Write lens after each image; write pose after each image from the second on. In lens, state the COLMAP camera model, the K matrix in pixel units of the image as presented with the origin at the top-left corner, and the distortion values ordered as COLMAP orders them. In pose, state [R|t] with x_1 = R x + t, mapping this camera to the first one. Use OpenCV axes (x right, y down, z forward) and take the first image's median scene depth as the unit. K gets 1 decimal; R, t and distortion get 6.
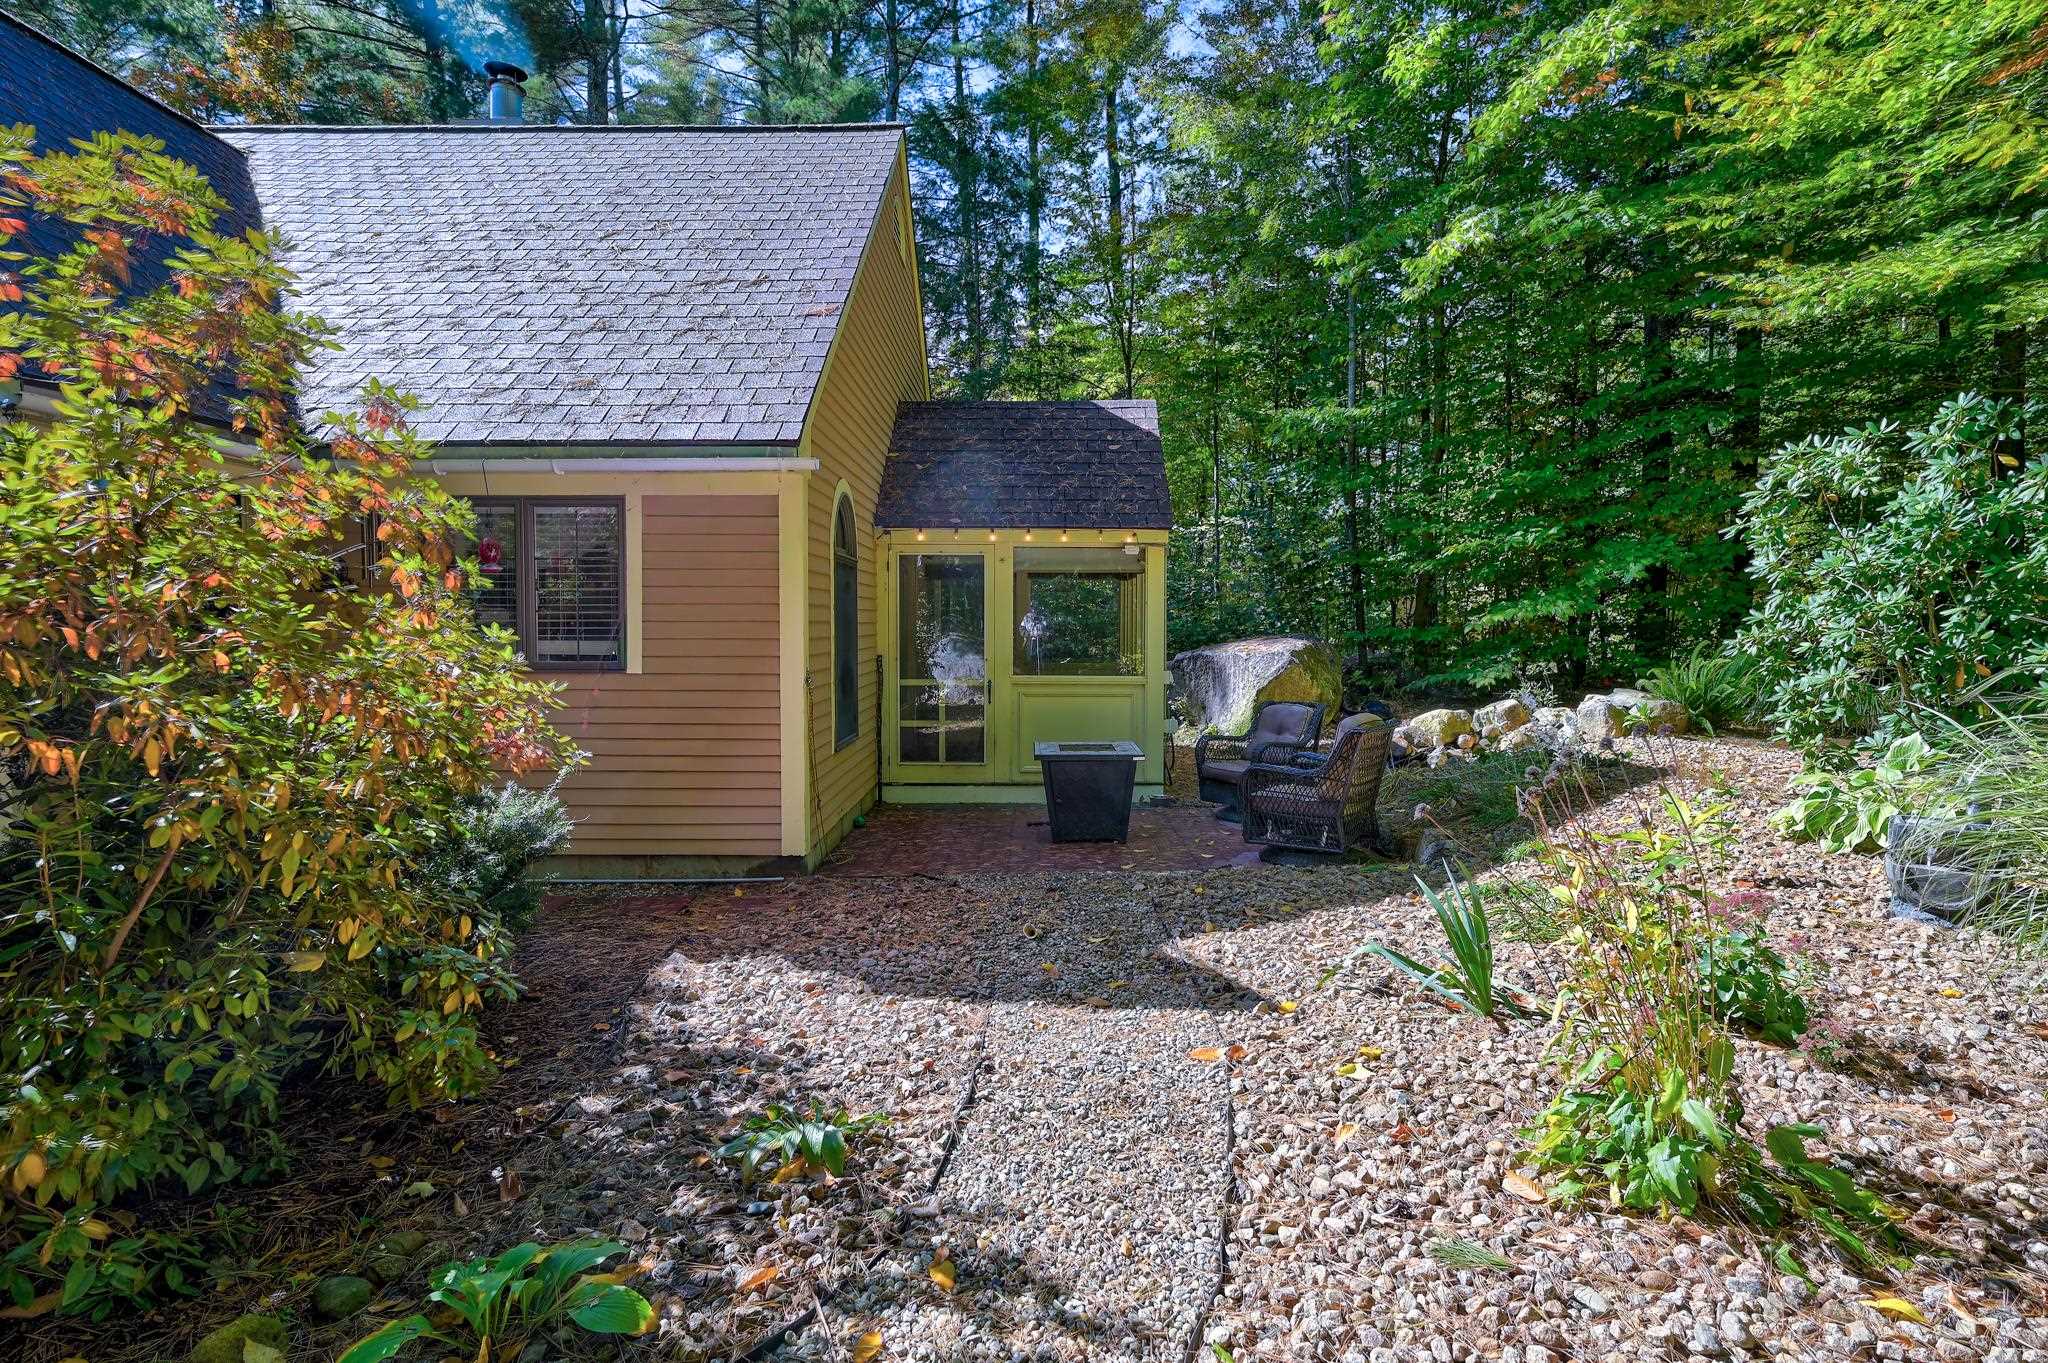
lens RADIAL K [[1020.5, 0, 1023.2], [0, 1020.5, 671.6], [0, 0, 1]] dist [-0.003907, 0.005381]
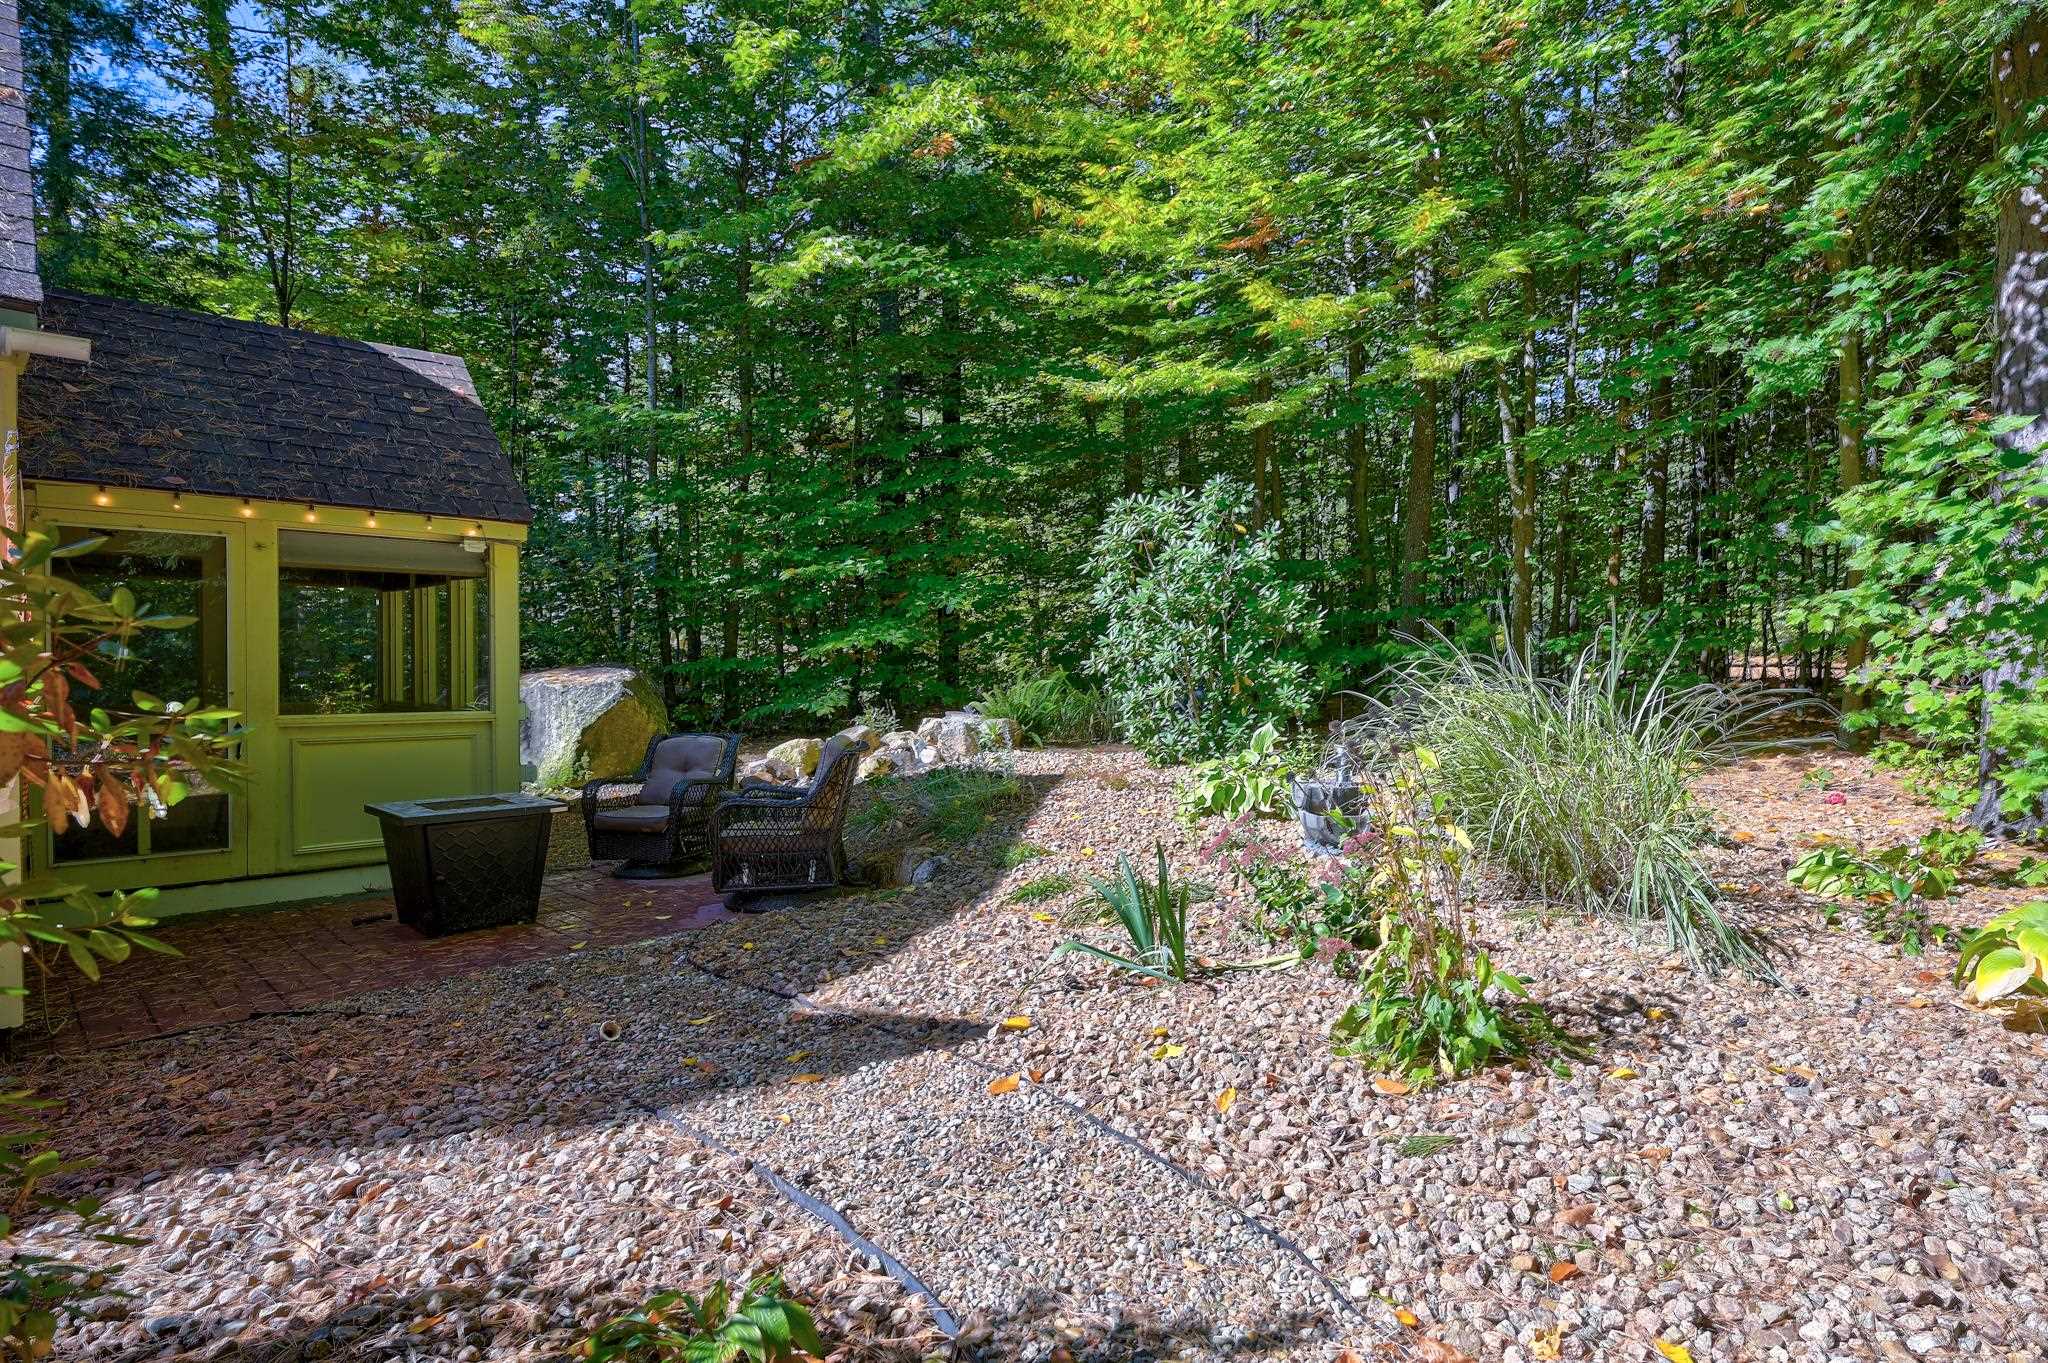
lens RADIAL K [[1133.0, 0, 1026.6], [0, 1133.0, 687.1], [0, 0, 1]] dist [0.000326, 0.000400]
pose [[0.692262, -0.009582, 0.721583, -0.285965], [0.033280, 0.999272, -0.018658, 0.021005], [-0.720878, 0.036931, 0.692077, 0.146357]]
